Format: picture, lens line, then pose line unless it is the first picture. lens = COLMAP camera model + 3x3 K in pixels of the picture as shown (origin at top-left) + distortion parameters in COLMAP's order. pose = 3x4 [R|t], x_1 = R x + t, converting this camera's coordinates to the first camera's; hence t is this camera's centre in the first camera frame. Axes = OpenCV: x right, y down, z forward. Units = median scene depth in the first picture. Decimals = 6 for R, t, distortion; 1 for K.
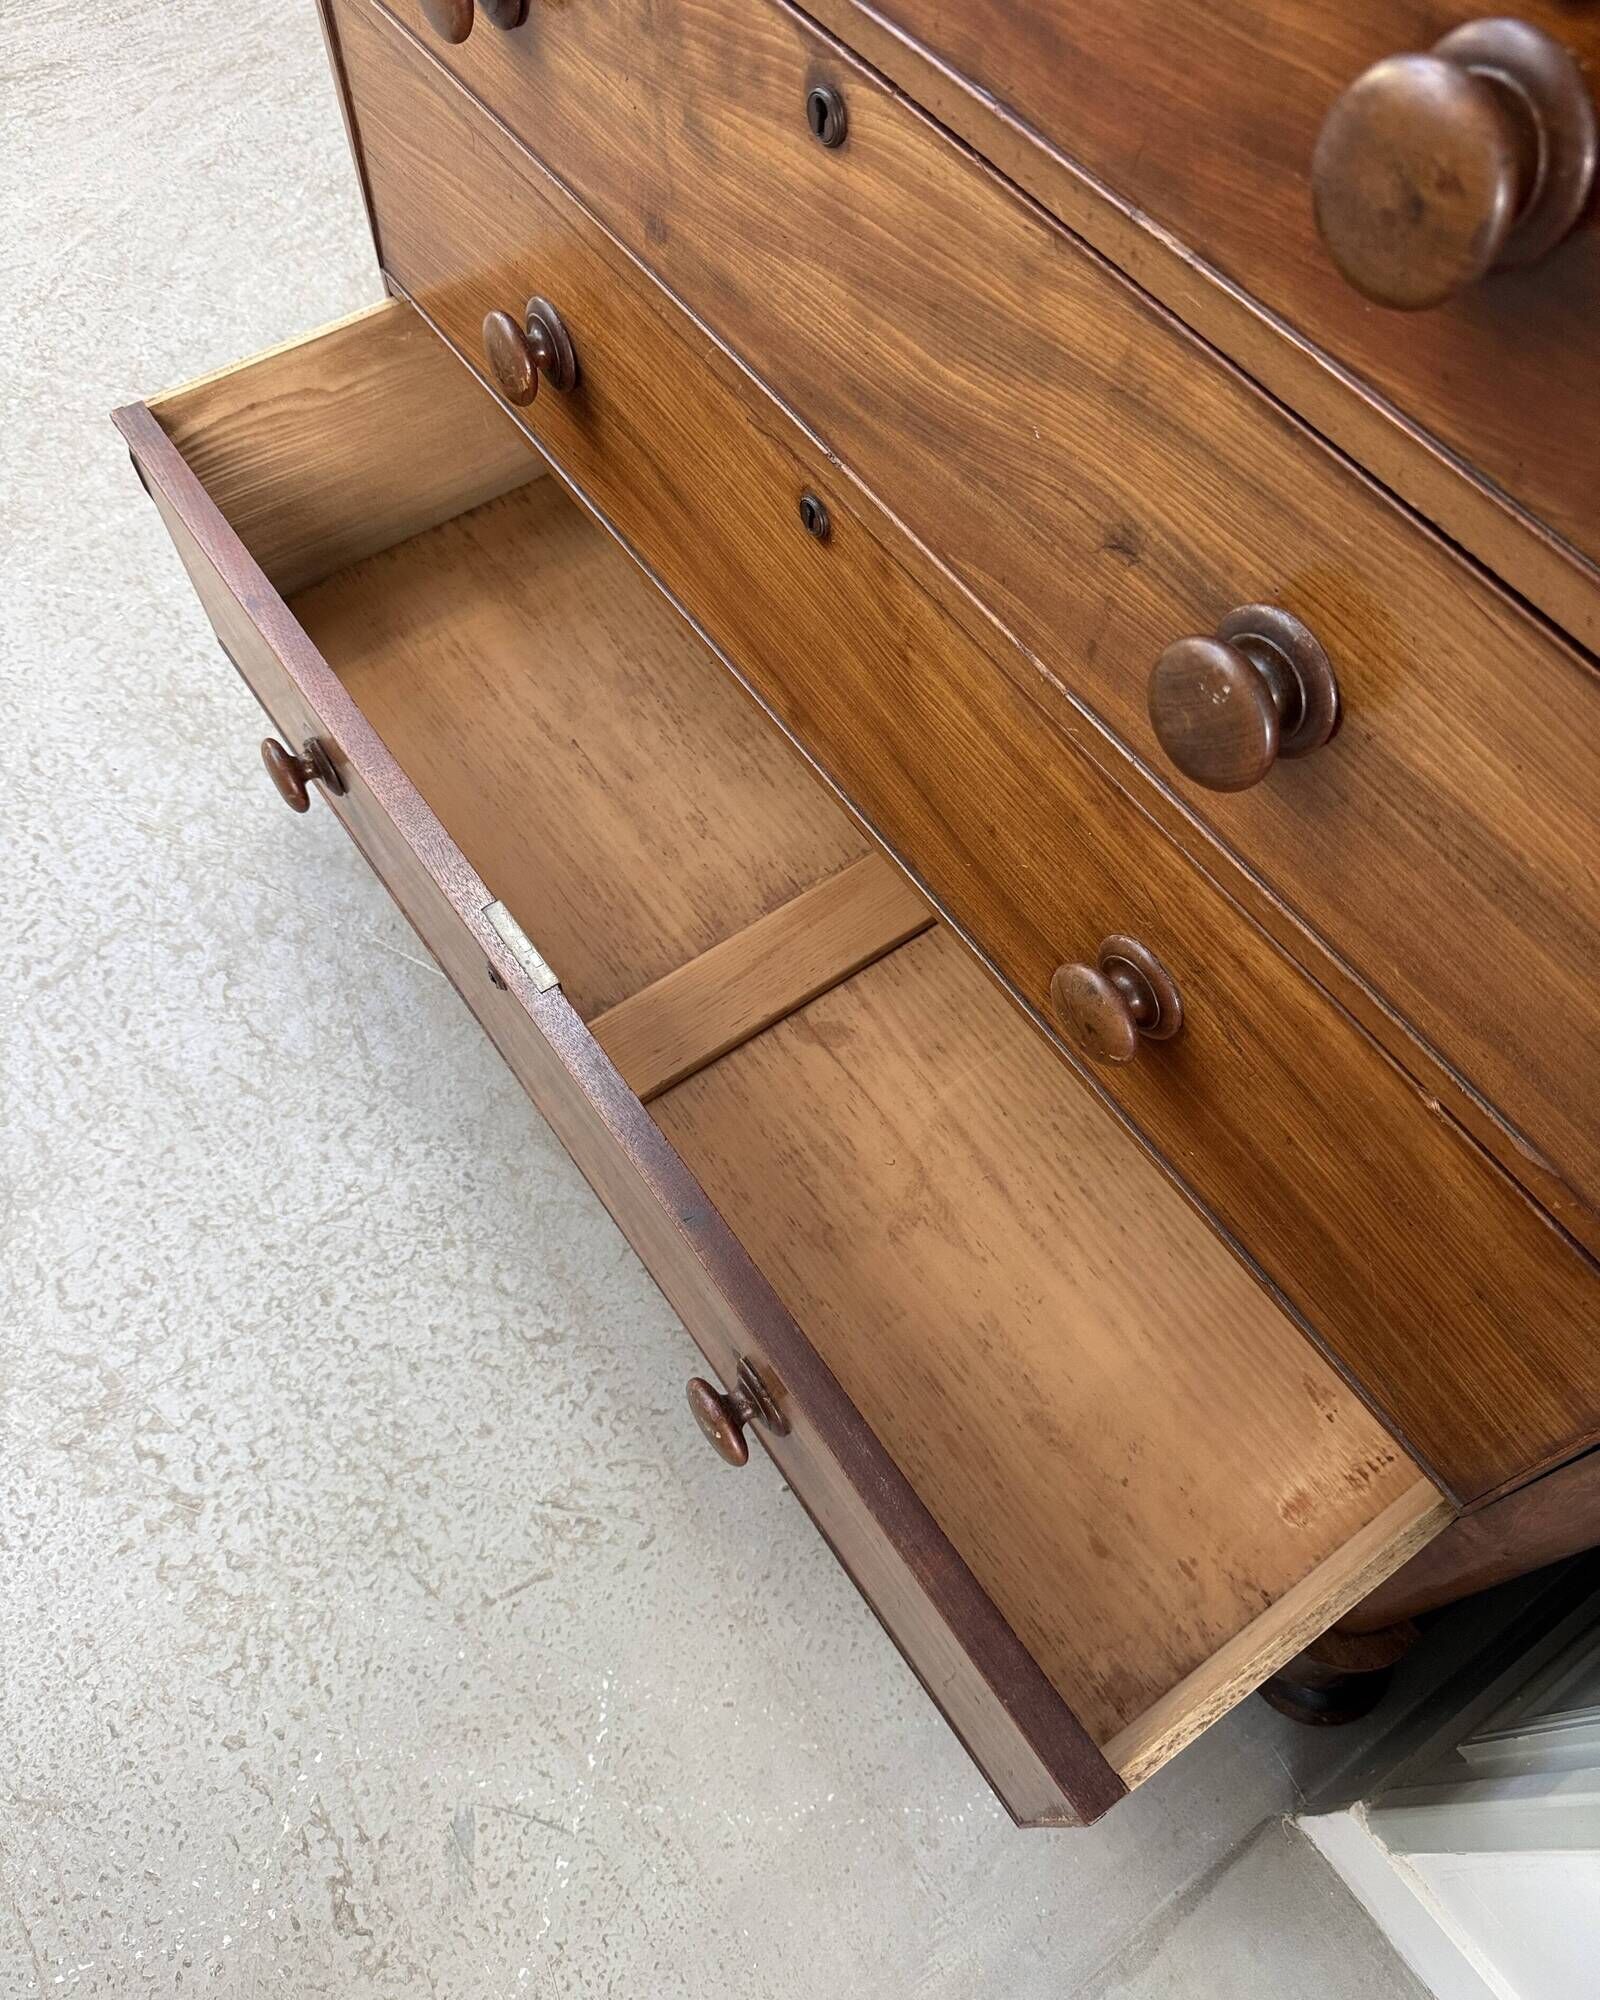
lens RADIAL K [[1513.7, 0, 809.1], [0, 1513.7, 993.3], [0, 0, 1]] dist [-0.018281, -0.015295]
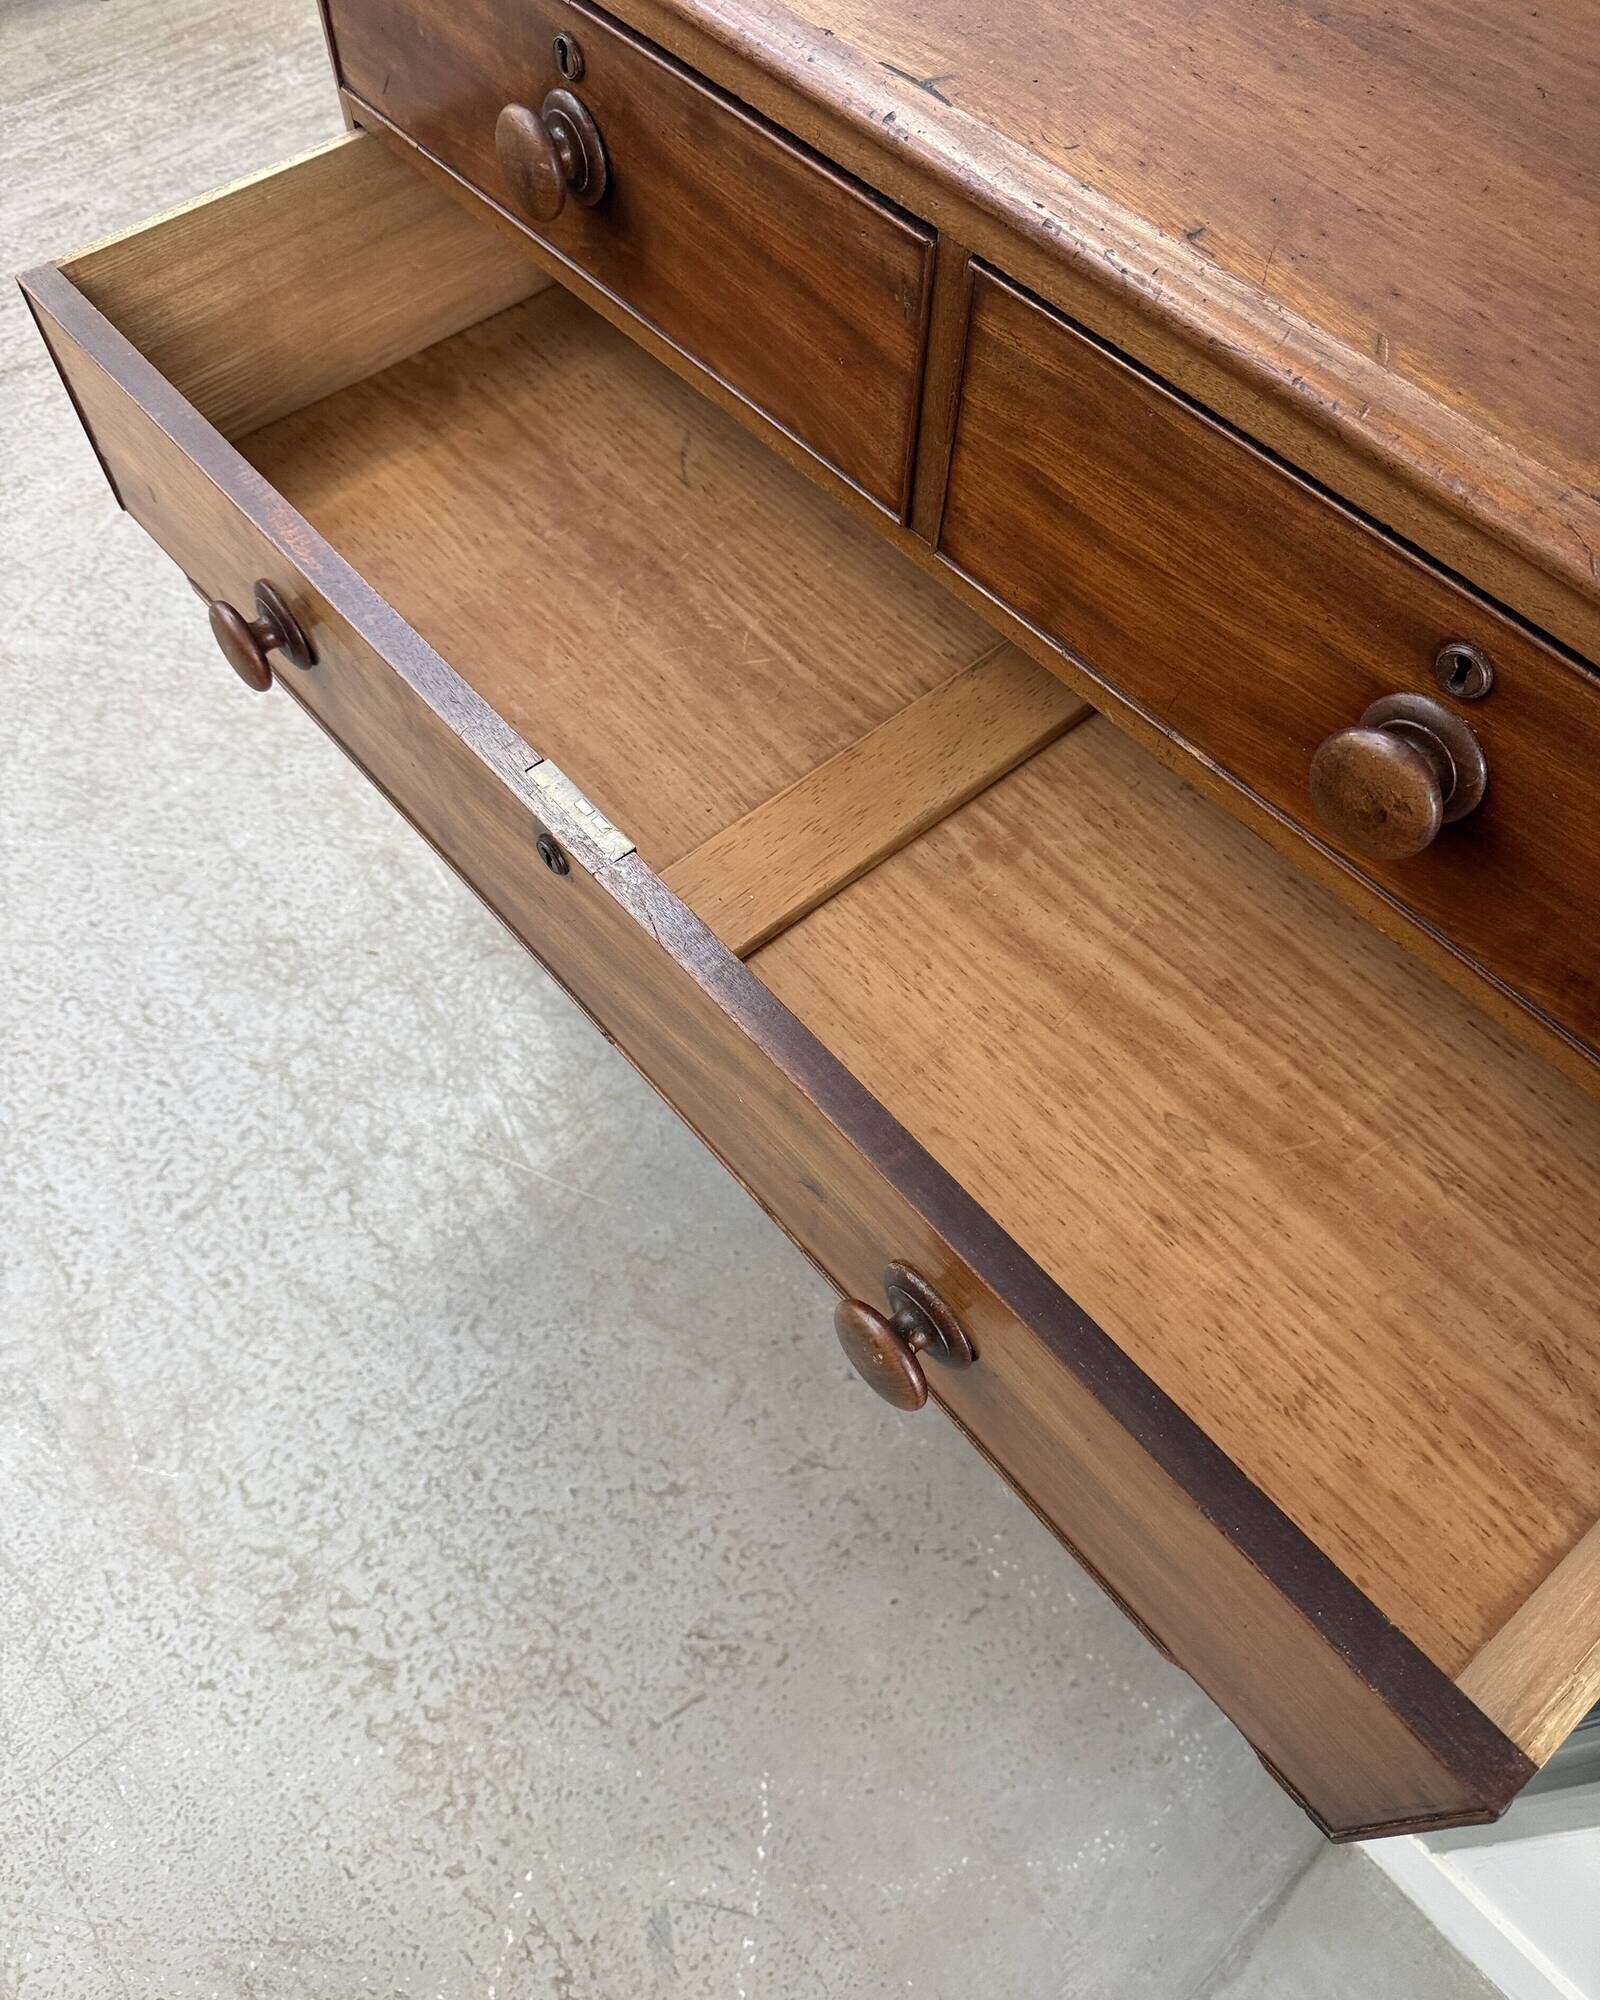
lens RADIAL K [[1513.7, 0, 796.2], [0, 1513.7, 990.7], [0, 0, 1]] dist [-0.018281, -0.015295]
pose [[0.995208, -0.086872, 0.044877, -0.103290], [0.088755, 0.995175, -0.041825, -0.104105], [-0.041027, 0.045608, 0.998117, -0.195600]]
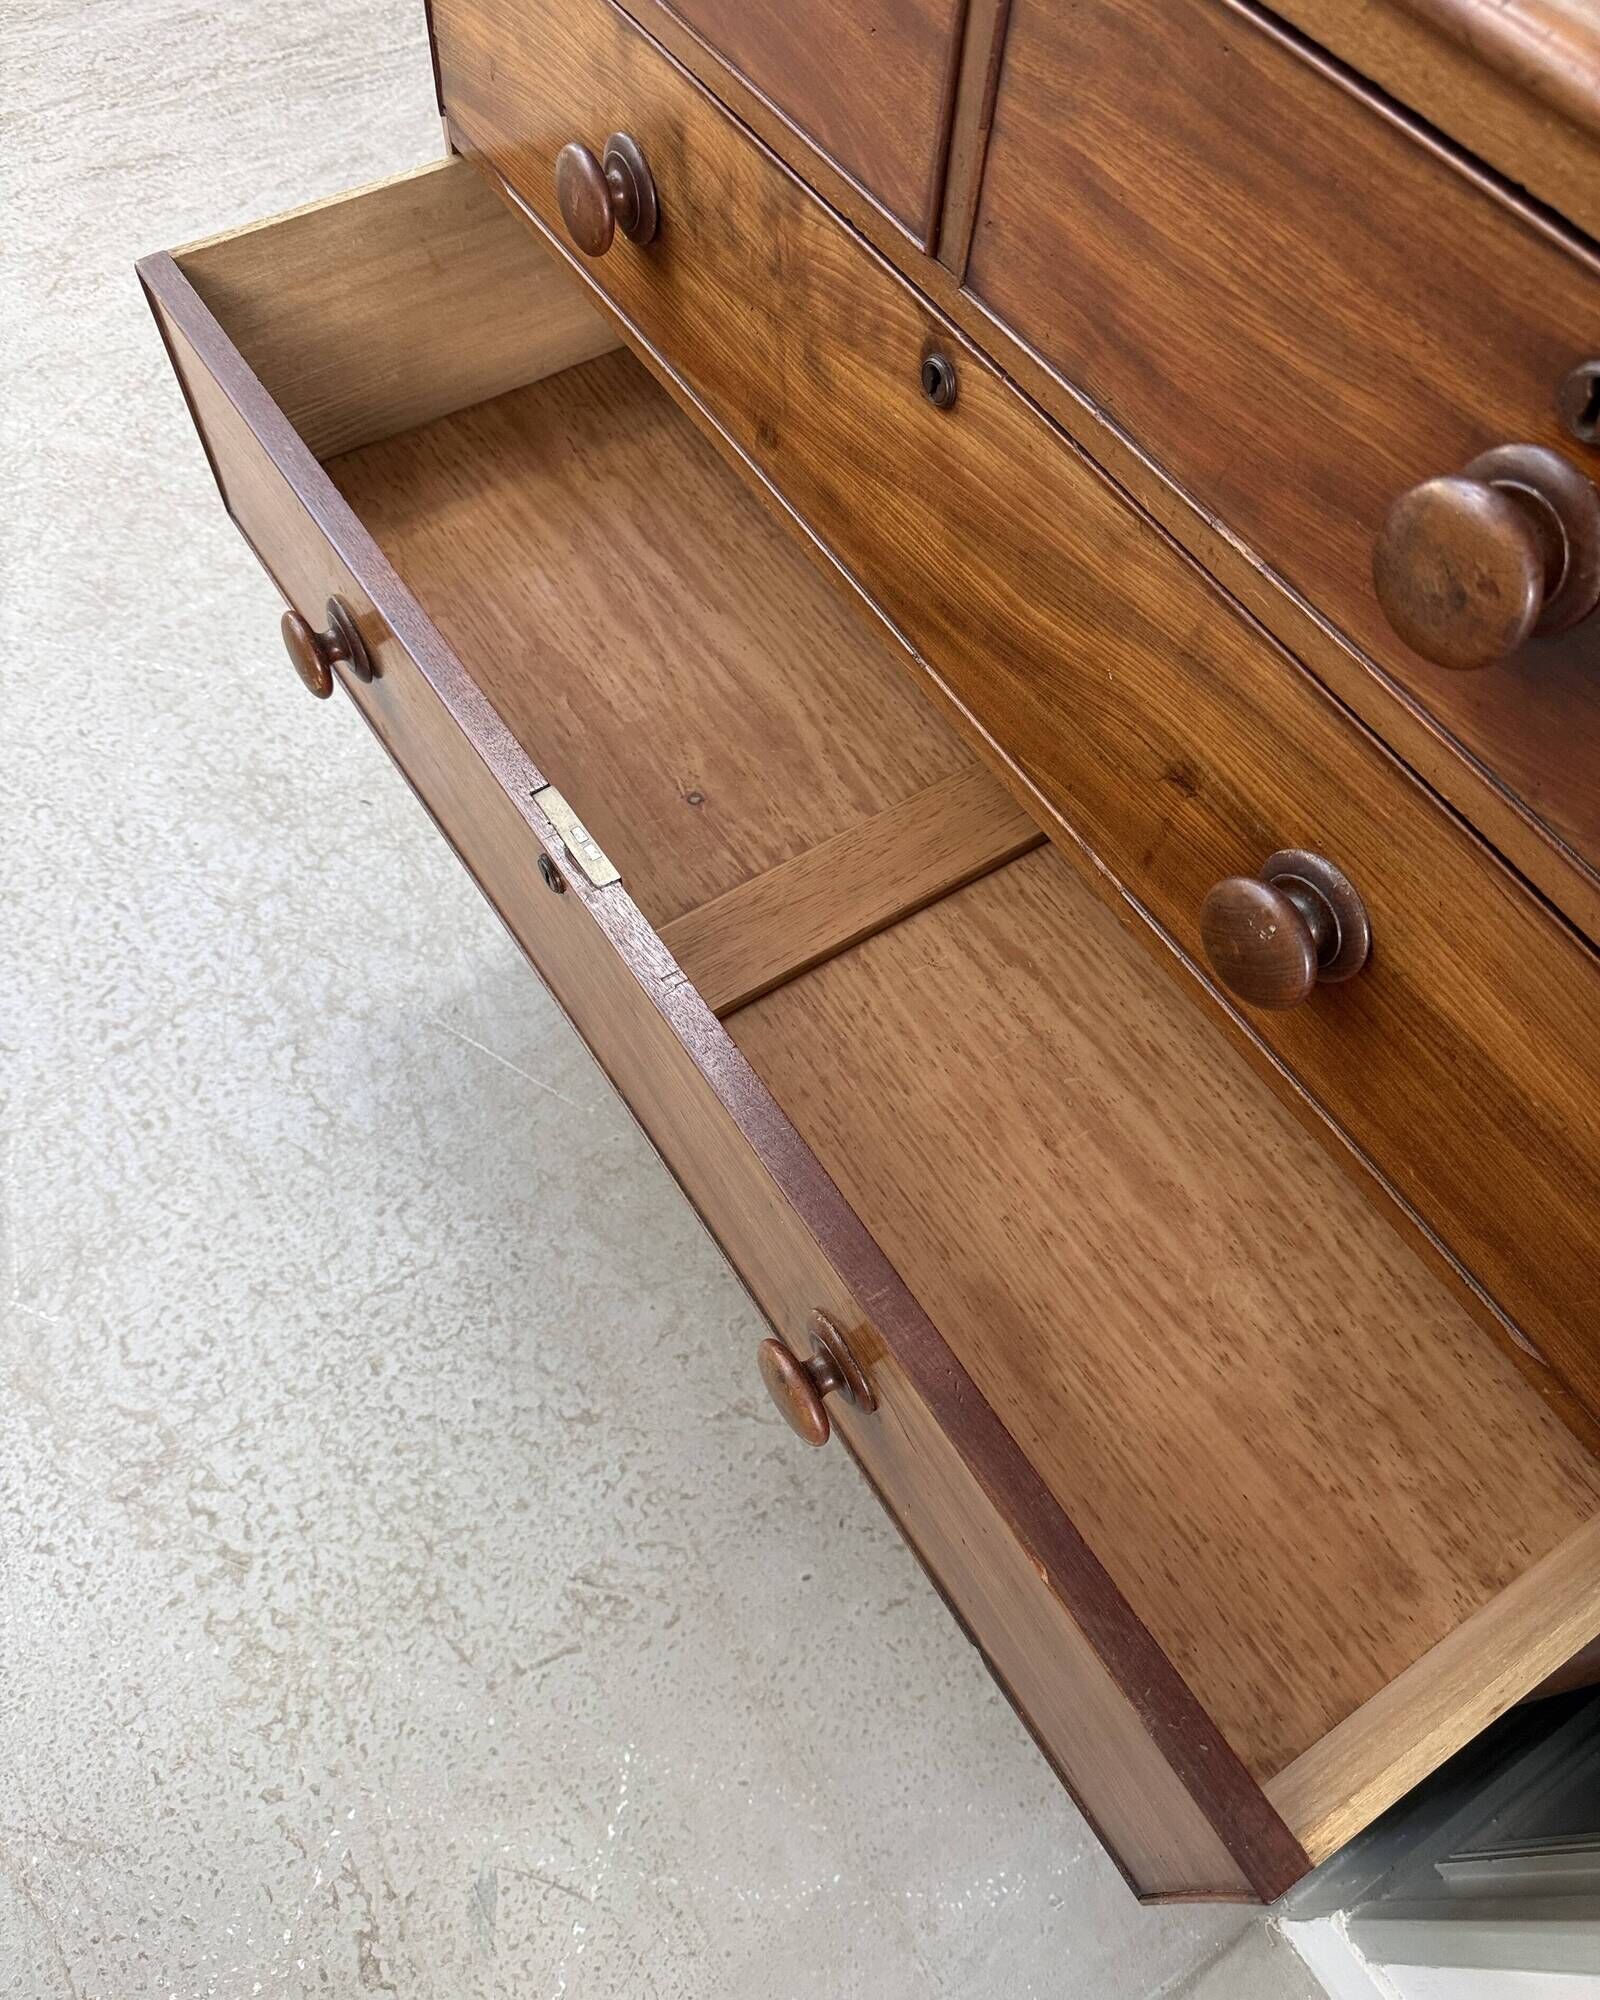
lens RADIAL K [[1513.7, 0, 812.2], [0, 1513.7, 984.1], [0, 0, 1]] dist [-0.018281, -0.015295]
pose [[0.998625, 0.052372, -0.002182, -0.030626], [-0.052417, 0.998003, -0.035254, -0.046818], [0.000331, 0.035320, 0.999376, -0.063677]]
